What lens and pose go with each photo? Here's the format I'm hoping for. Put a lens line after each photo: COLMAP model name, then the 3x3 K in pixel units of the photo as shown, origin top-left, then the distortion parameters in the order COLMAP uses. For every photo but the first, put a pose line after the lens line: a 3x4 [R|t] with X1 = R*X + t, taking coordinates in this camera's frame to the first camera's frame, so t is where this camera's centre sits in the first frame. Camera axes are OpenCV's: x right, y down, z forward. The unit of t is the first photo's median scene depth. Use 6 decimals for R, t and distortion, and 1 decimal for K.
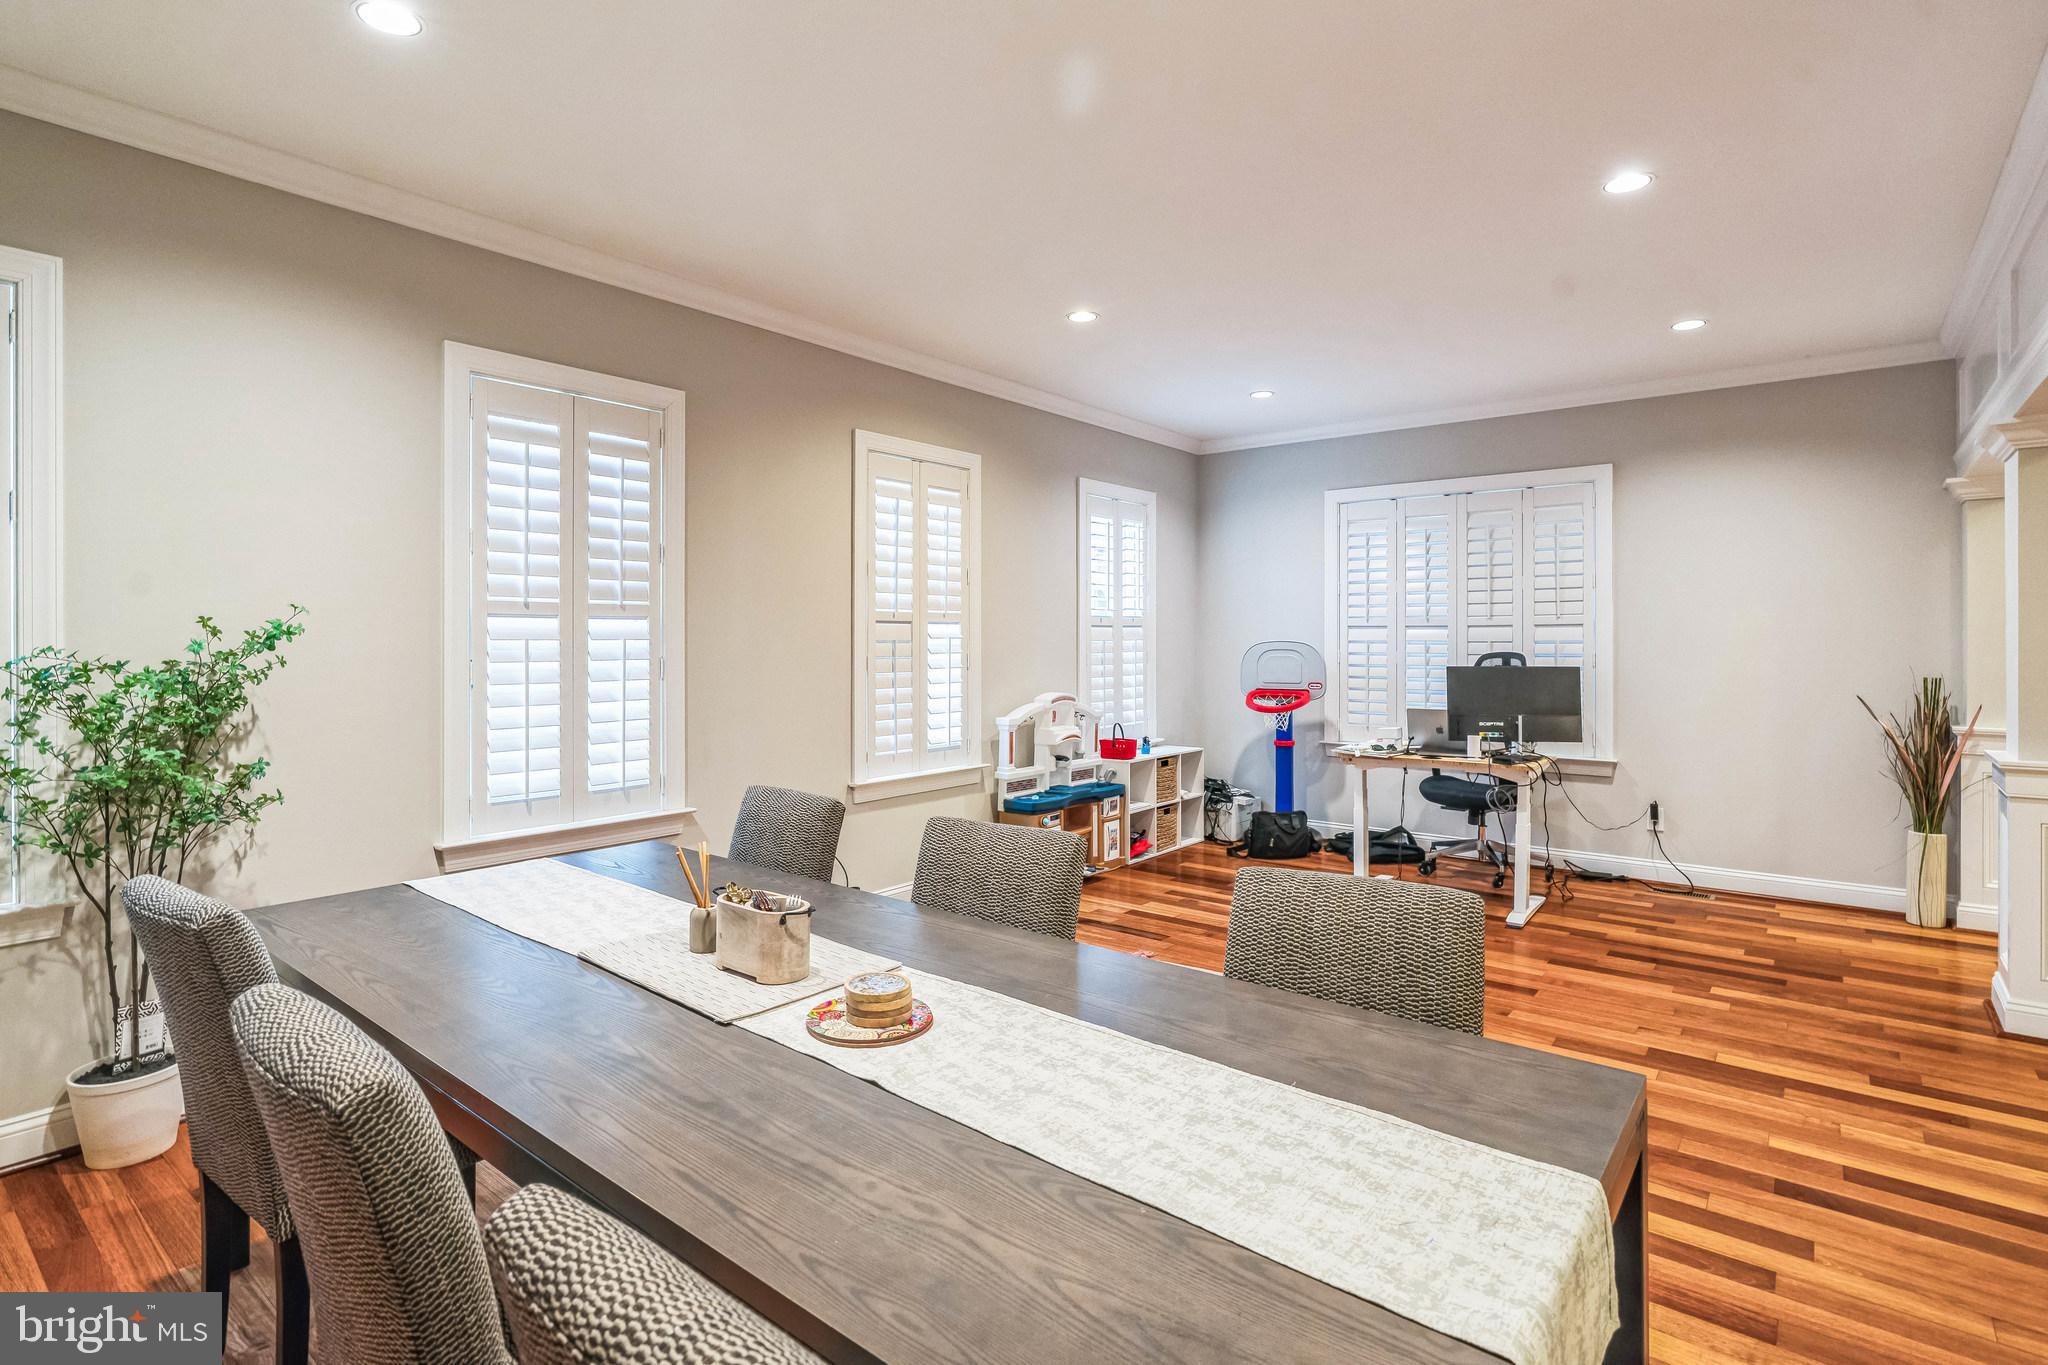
lens RADIAL K [[1009.7, 0, 1013.3], [0, 1009.7, 645.7], [0, 0, 1]] dist [-0.004117, -0.000390]
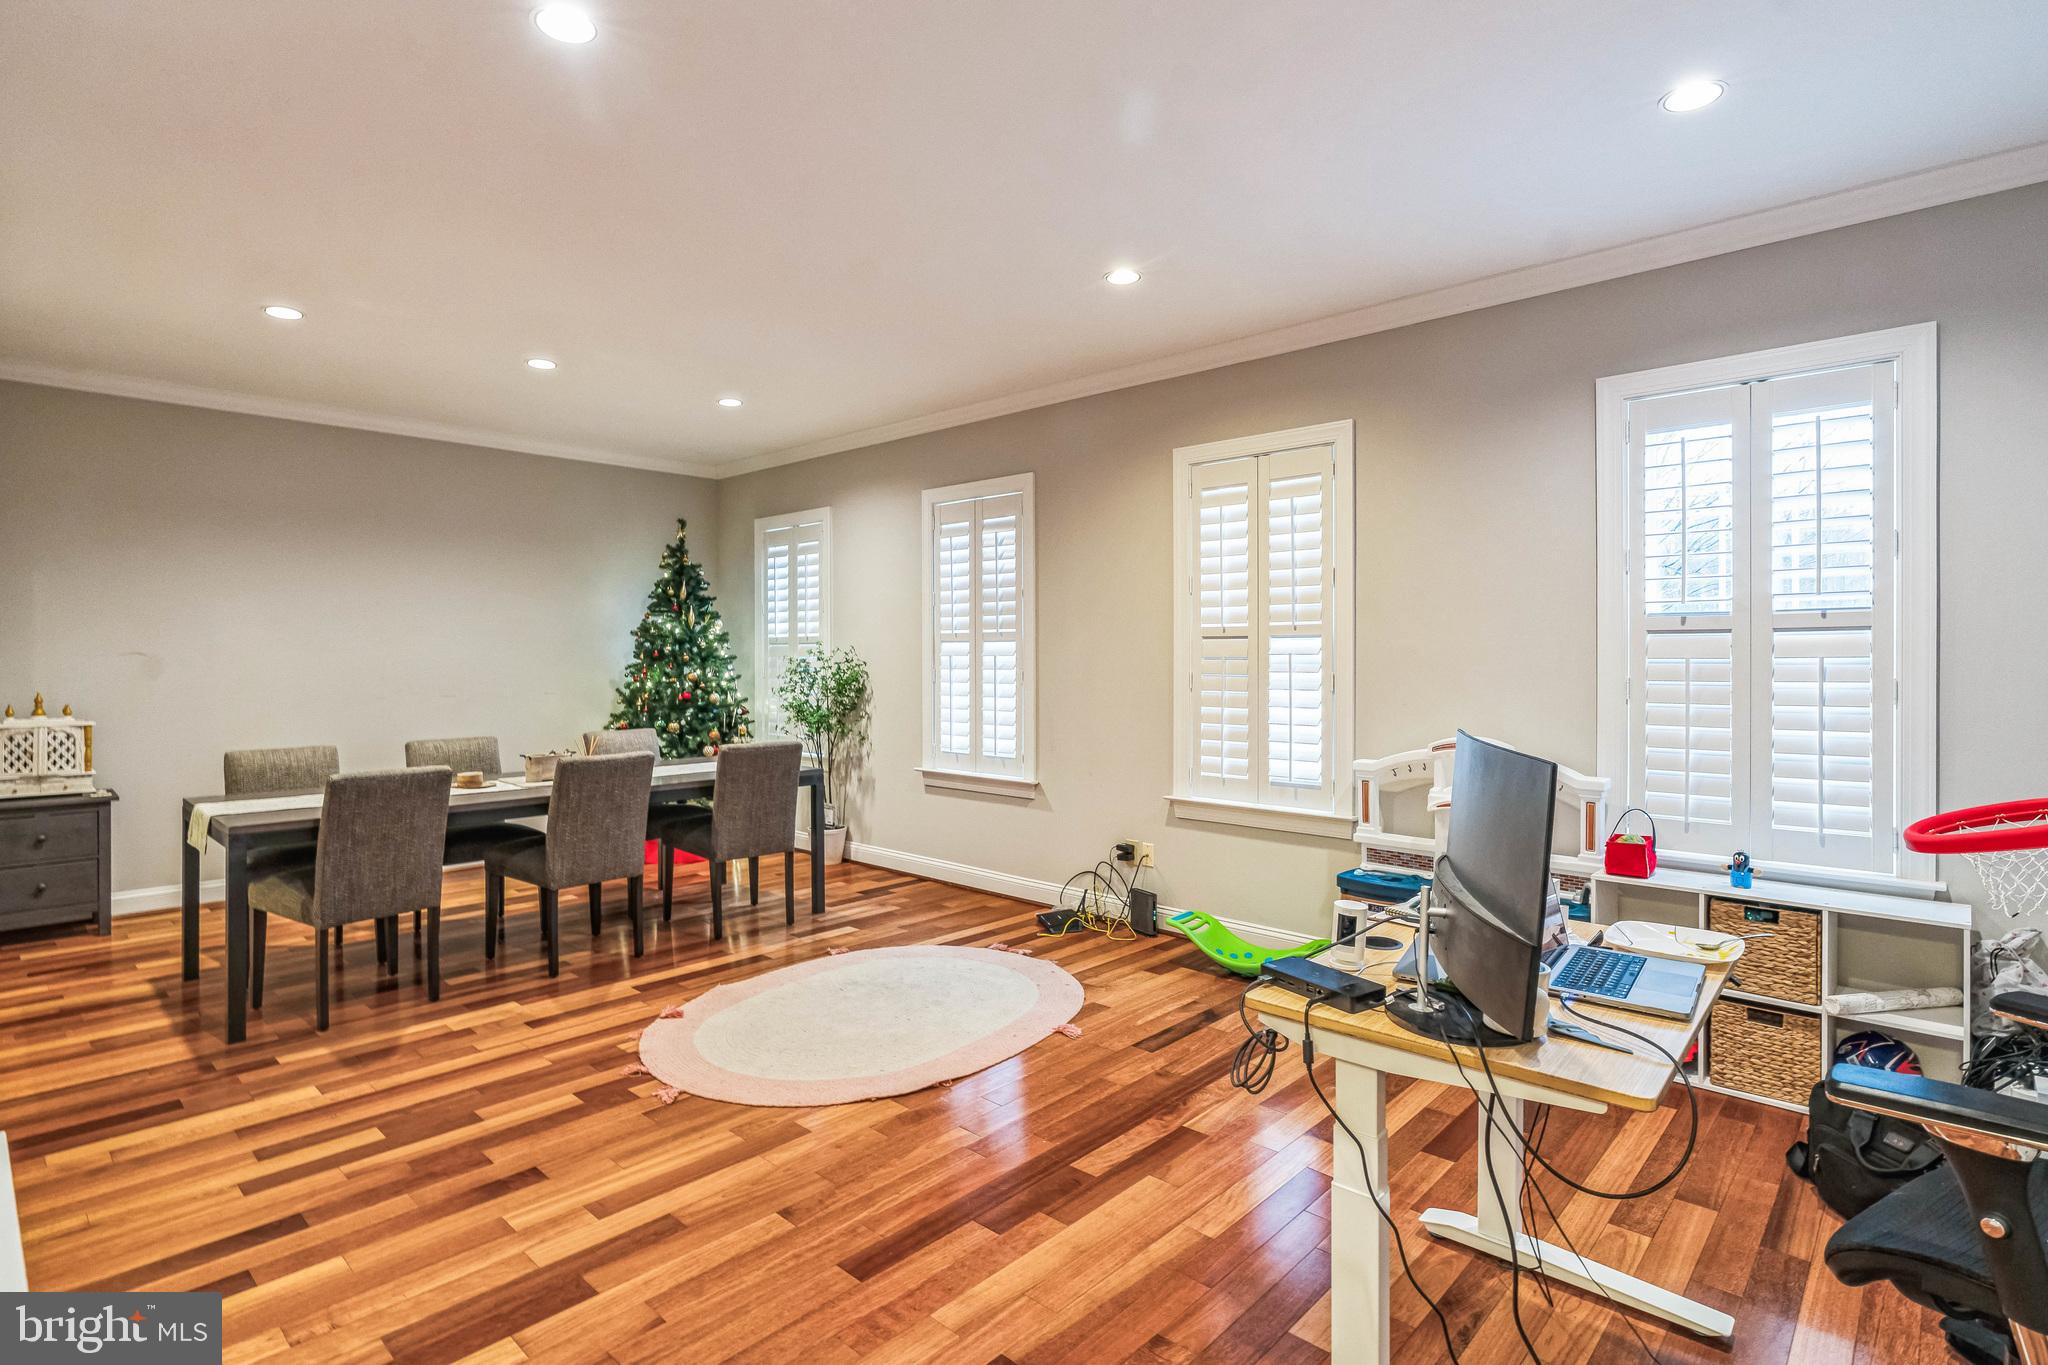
lens RADIAL K [[1009.7, 0, 1013.3], [0, 1009.7, 645.7], [0, 0, 1]] dist [-0.004117, -0.000390]
pose [[-0.075982, -0.009021, -0.997068, 0.916535], [-0.005157, 0.999949, -0.008654, -0.006474], [0.997096, 0.004484, -0.076025, 0.957760]]
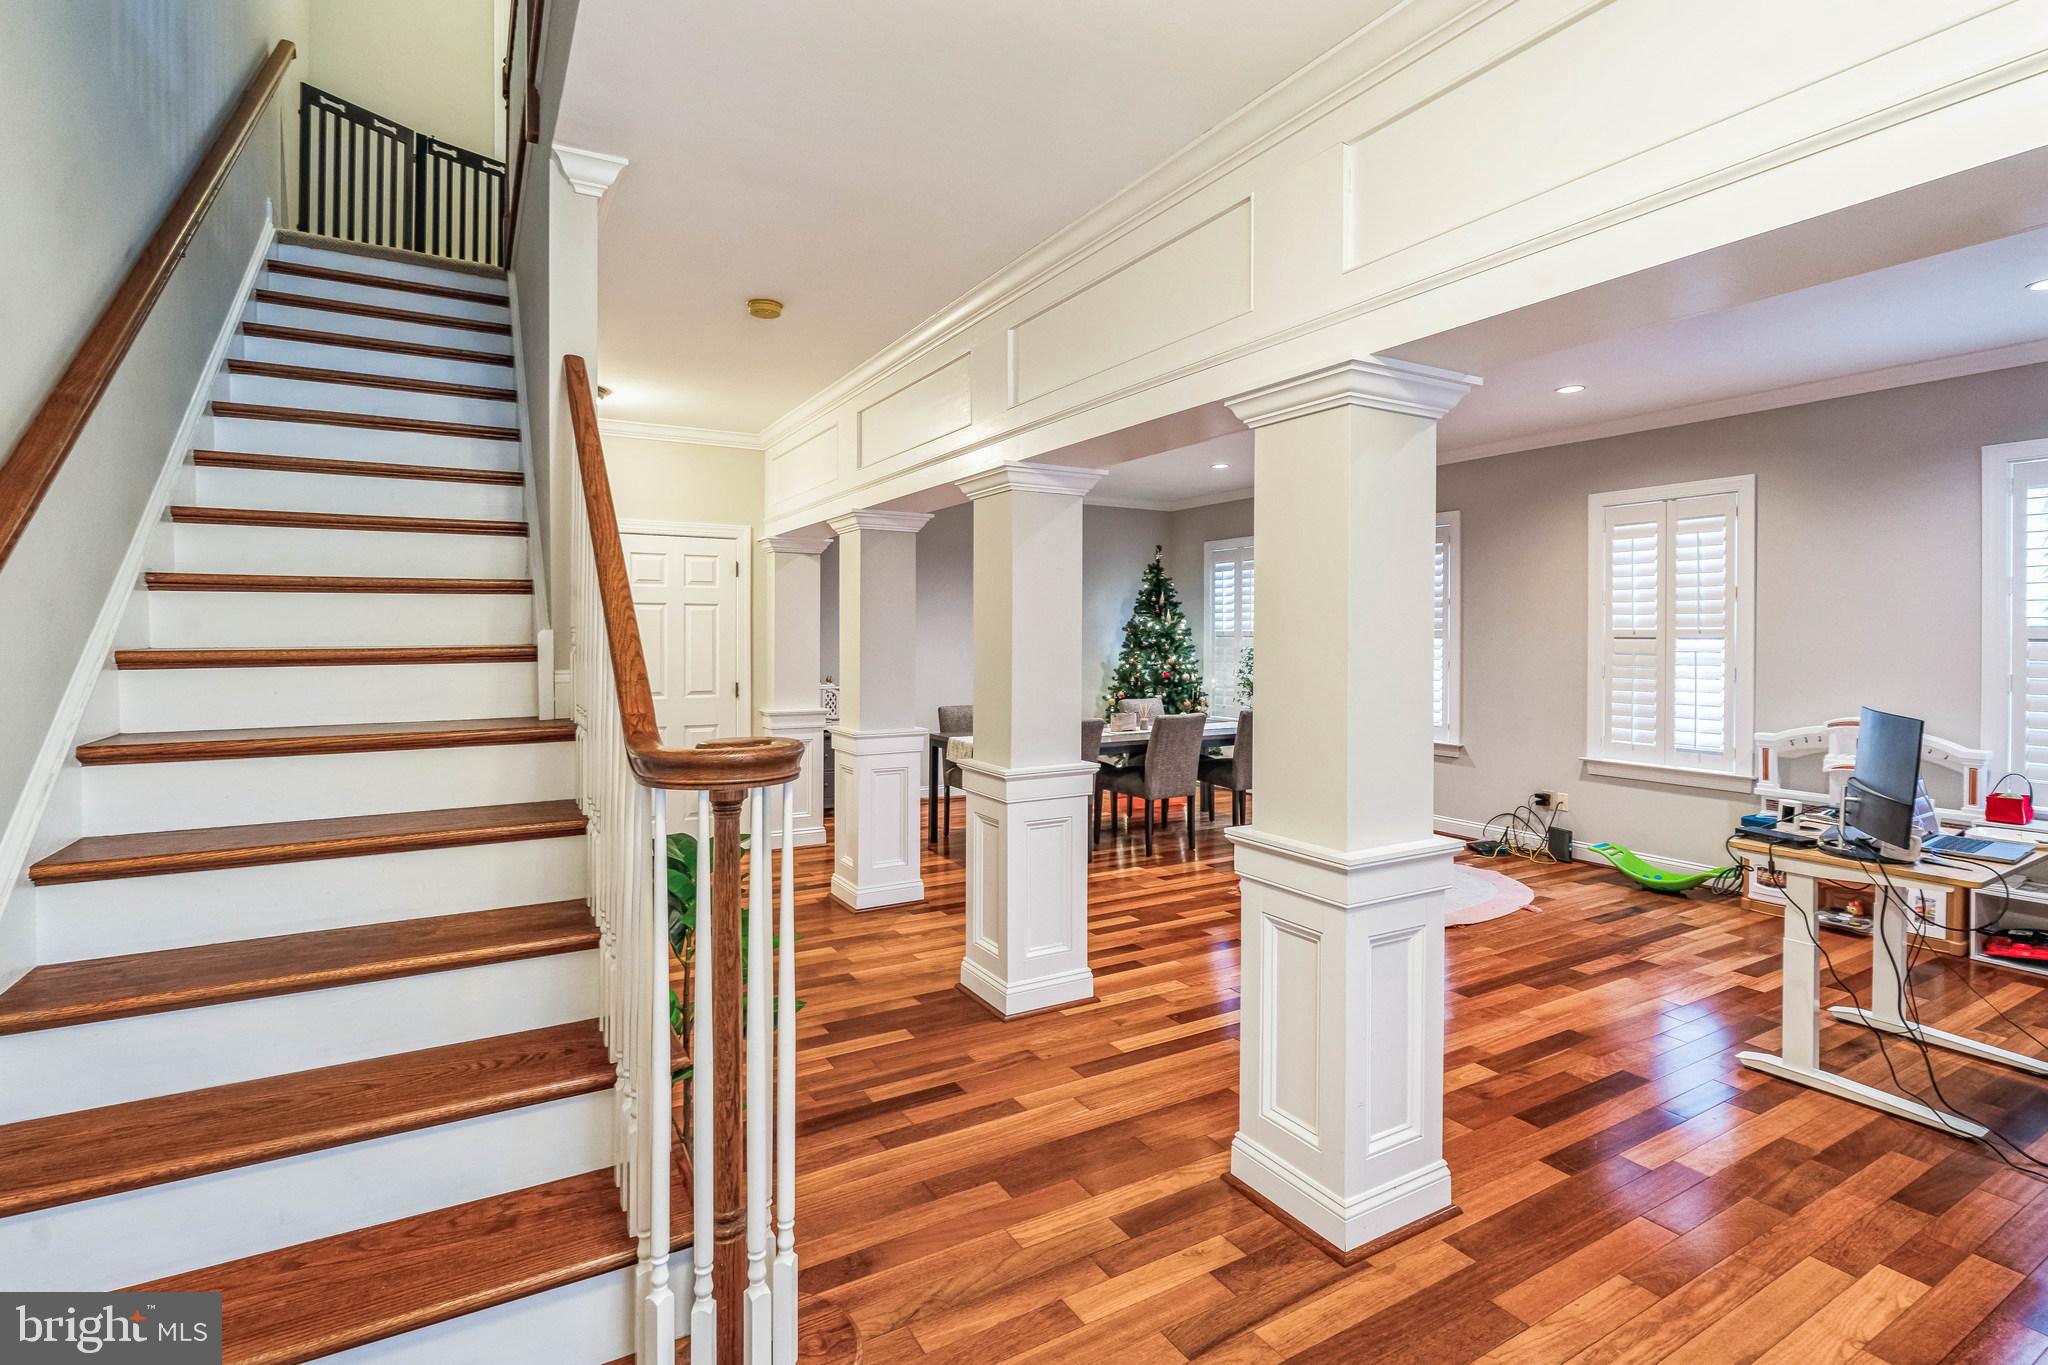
lens RADIAL K [[961.9, 0, 1011.8], [0, 961.9, 632.7], [0, 0, 1]] dist [-0.001207, 0.000253]
pose [[-0.357515, -0.001999, -0.933905, 1.379029], [-0.007457, 0.999972, 0.000714, -0.026871], [0.933878, 0.007219, -0.357520, 0.774298]]
